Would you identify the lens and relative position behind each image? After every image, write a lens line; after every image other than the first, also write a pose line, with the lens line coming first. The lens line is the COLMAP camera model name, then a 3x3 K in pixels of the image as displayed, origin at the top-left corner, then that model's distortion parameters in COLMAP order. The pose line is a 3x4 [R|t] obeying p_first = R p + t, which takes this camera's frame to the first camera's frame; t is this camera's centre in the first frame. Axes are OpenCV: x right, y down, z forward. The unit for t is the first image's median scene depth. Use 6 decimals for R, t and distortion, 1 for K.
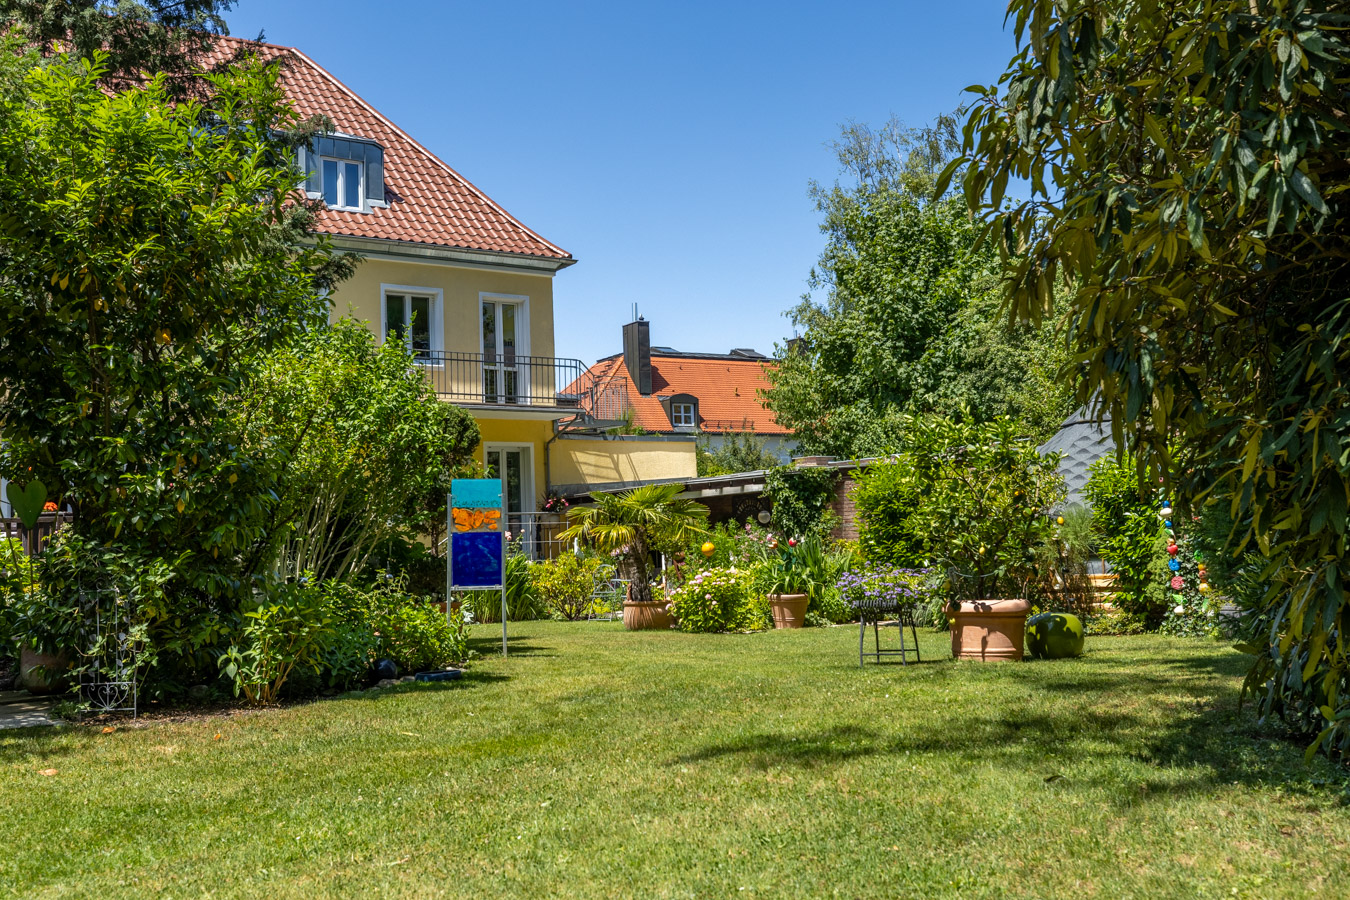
lens RADIAL K [[1180.5, 0, 675.0], [0, 1180.5, 450.0], [0, 0, 1]] dist [0.000934, 0.000660]
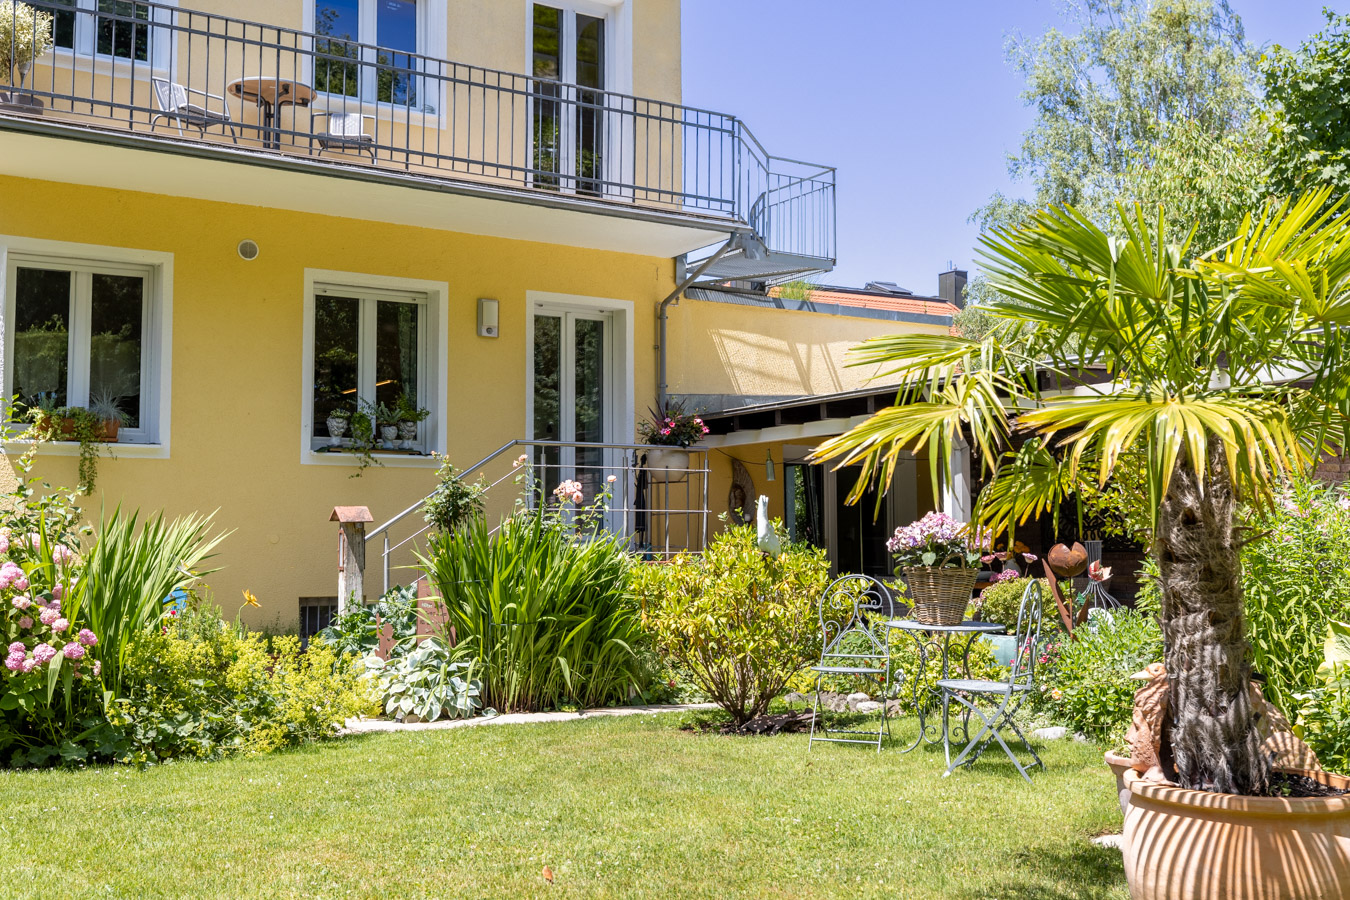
lens RADIAL K [[1349.8, 0, 663.7], [0, 1349.8, 441.1], [0, 0, 1]] dist [0.003926, -0.001859]
pose [[0.996738, 0.028568, -0.075481, -0.070125], [-0.027595, 0.999522, 0.013909, 0.044578], [0.075842, -0.011781, 0.997050, 0.495652]]
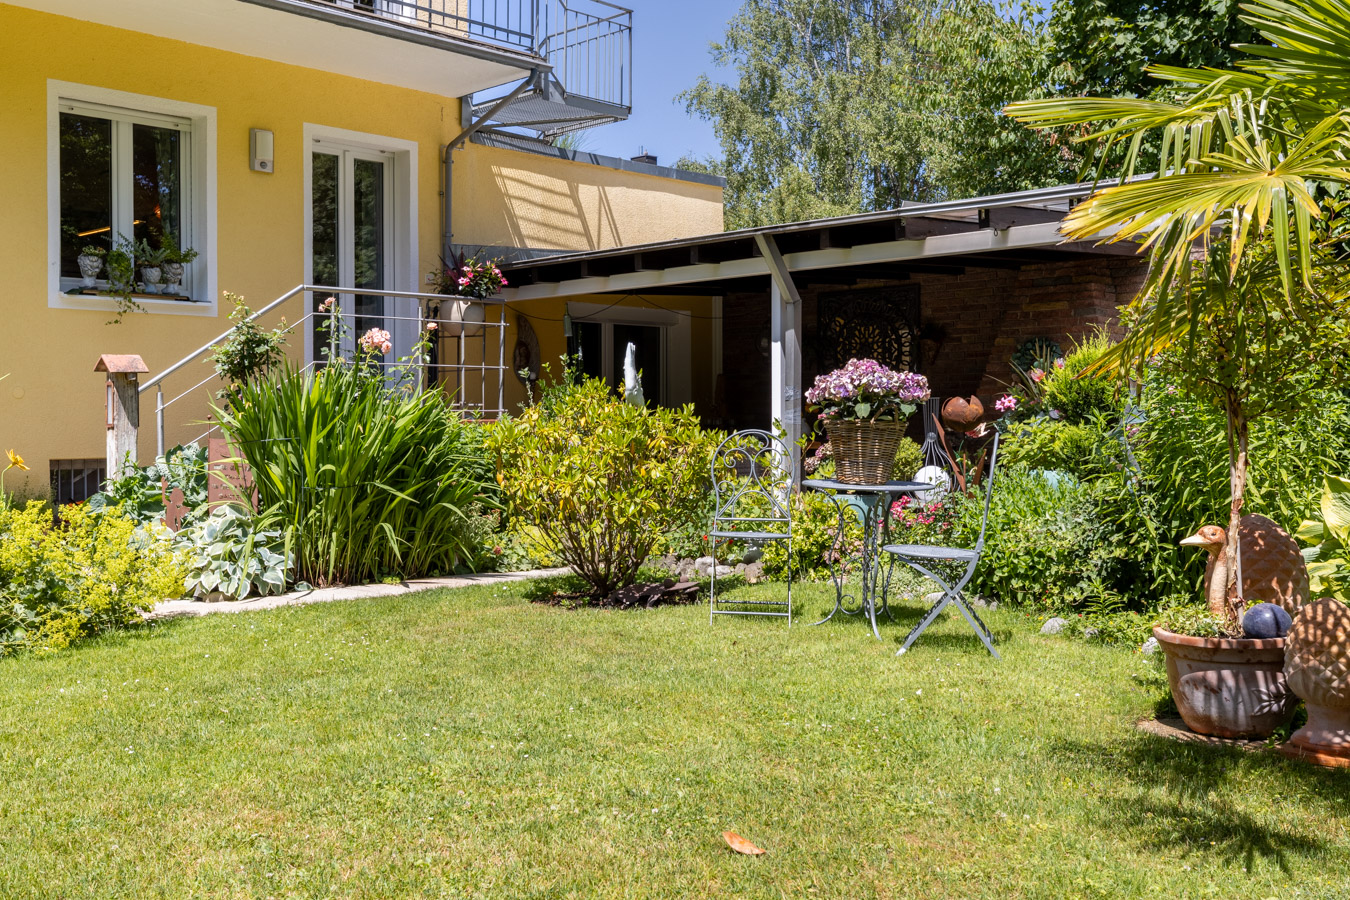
lens RADIAL K [[1253.4, 0, 613.7], [0, 1253.4, 428.2], [0, 0, 1]] dist [0.000321, -0.003997]
pose [[0.990958, 0.035728, 0.129331, -0.111258], [-0.048335, 0.994237, 0.095693, 0.054834], [-0.125167, -0.101079, 0.986973, 0.557214]]
